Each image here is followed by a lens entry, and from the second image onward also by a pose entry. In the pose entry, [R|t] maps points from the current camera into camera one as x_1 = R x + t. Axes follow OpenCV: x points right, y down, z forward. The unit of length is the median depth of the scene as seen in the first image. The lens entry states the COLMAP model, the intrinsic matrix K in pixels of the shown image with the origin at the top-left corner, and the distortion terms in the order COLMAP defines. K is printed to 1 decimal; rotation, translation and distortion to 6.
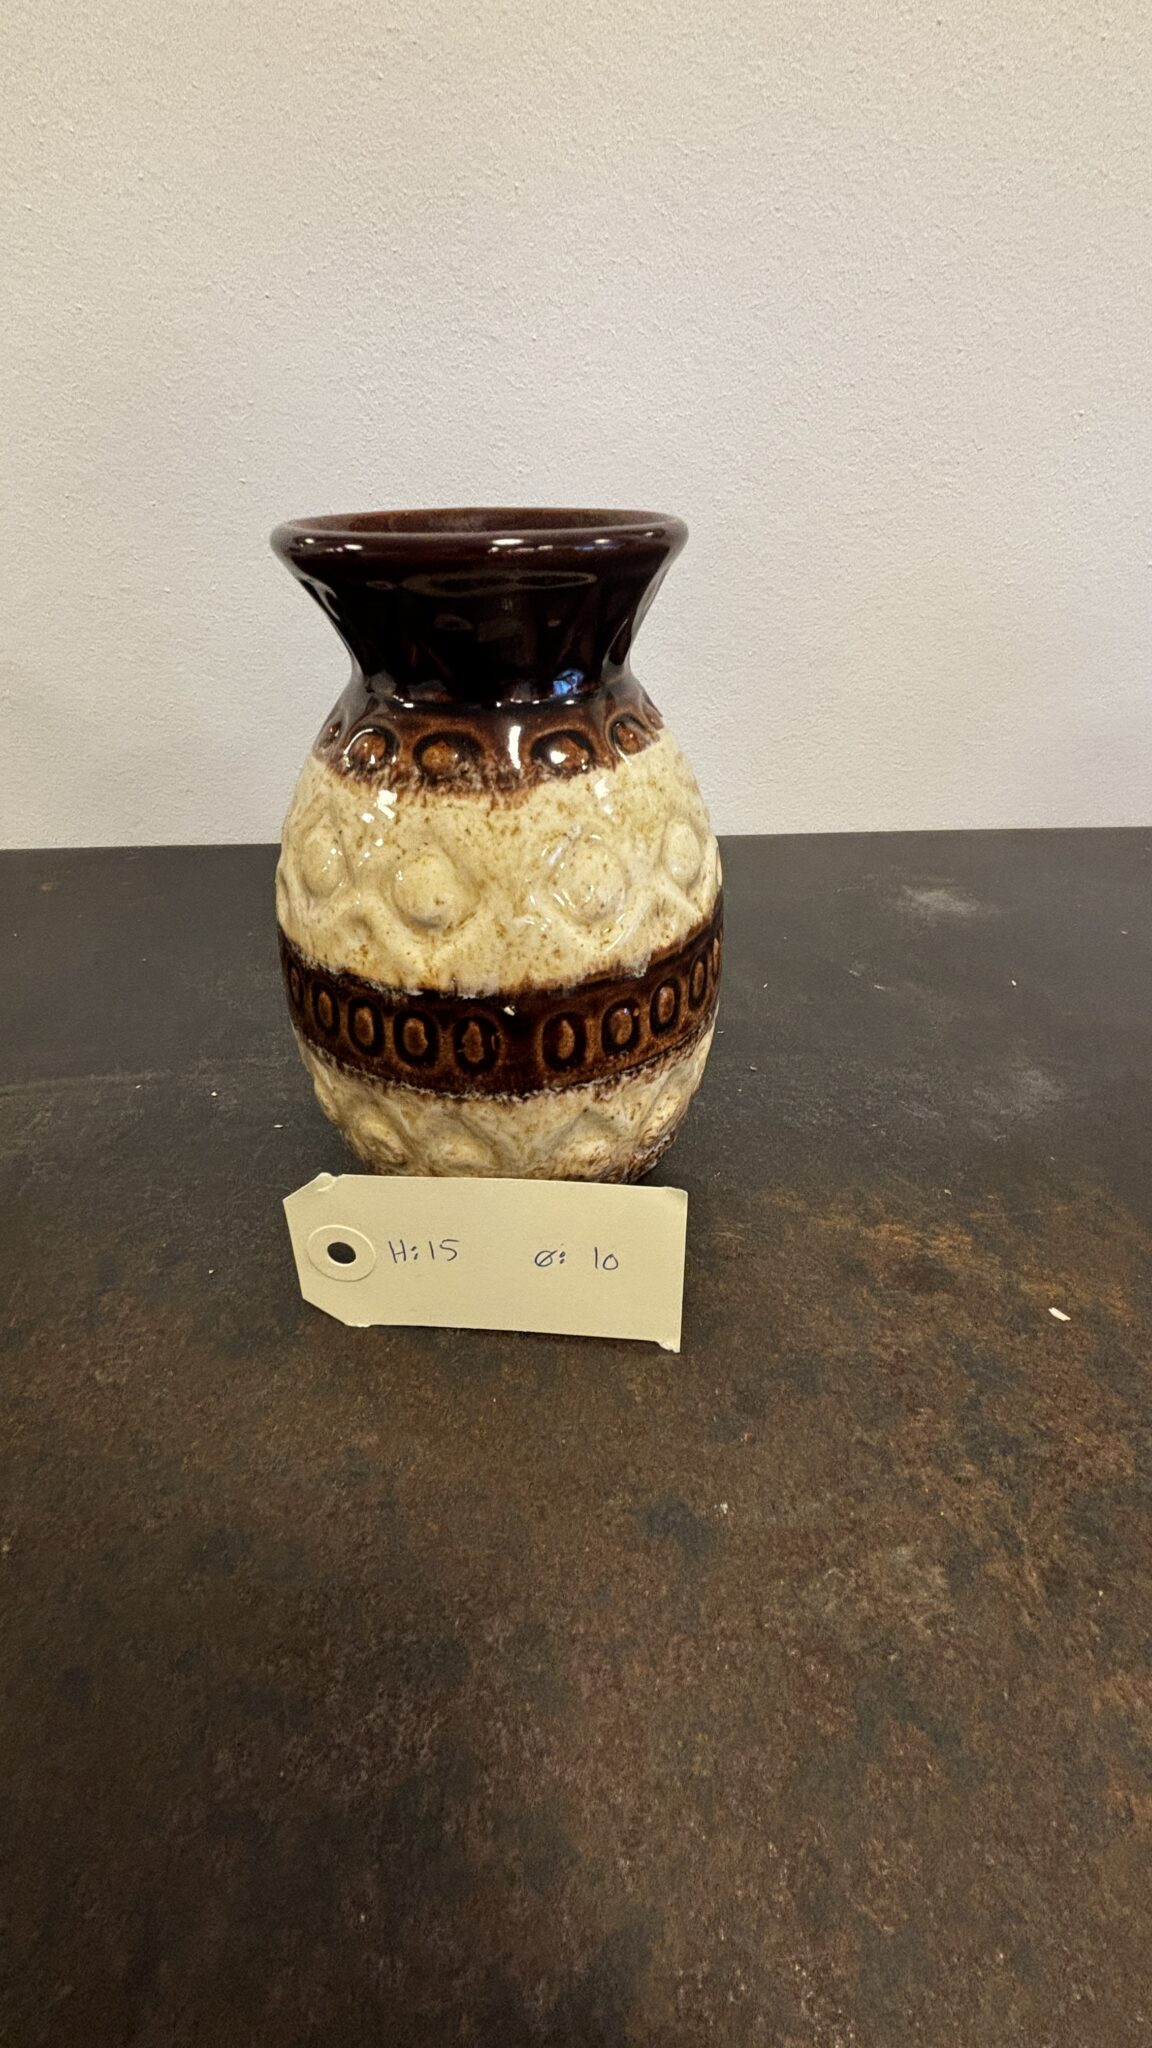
lens RADIAL K [[819.2, 0, 576.7], [0, 819.2, 1018.0], [0, 0, 1]] dist [-0.006798, 0.003635]
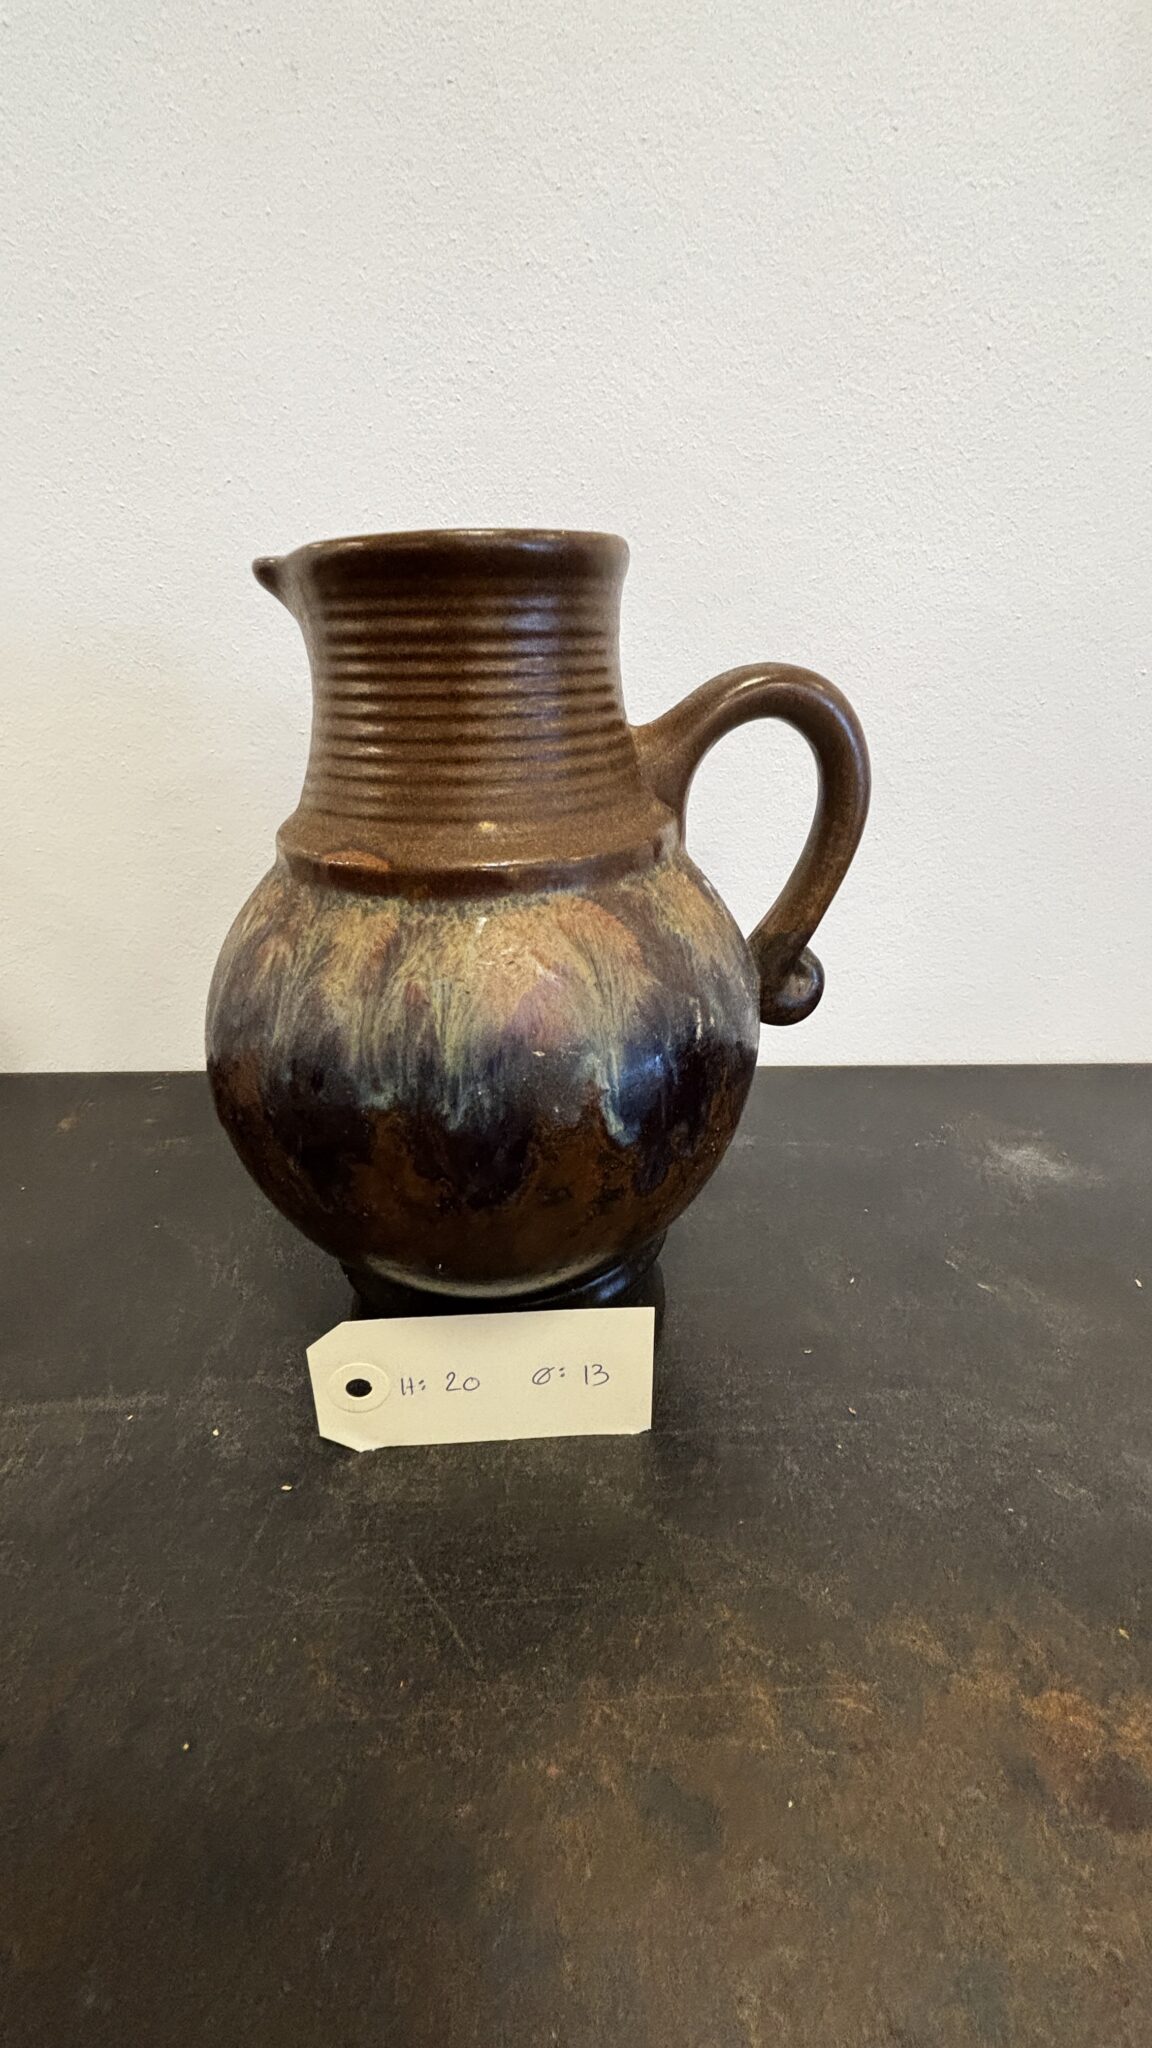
lens RADIAL K [[819.2, 0, 577.5], [0, 819.2, 1022.7], [0, 0, 1]] dist [-0.006798, 0.003635]
pose [[0.999446, 0.013255, -0.030518, -0.062580], [-0.018164, 0.985845, -0.166672, -0.259356], [0.027877, 0.167134, 0.985540, 0.133729]]
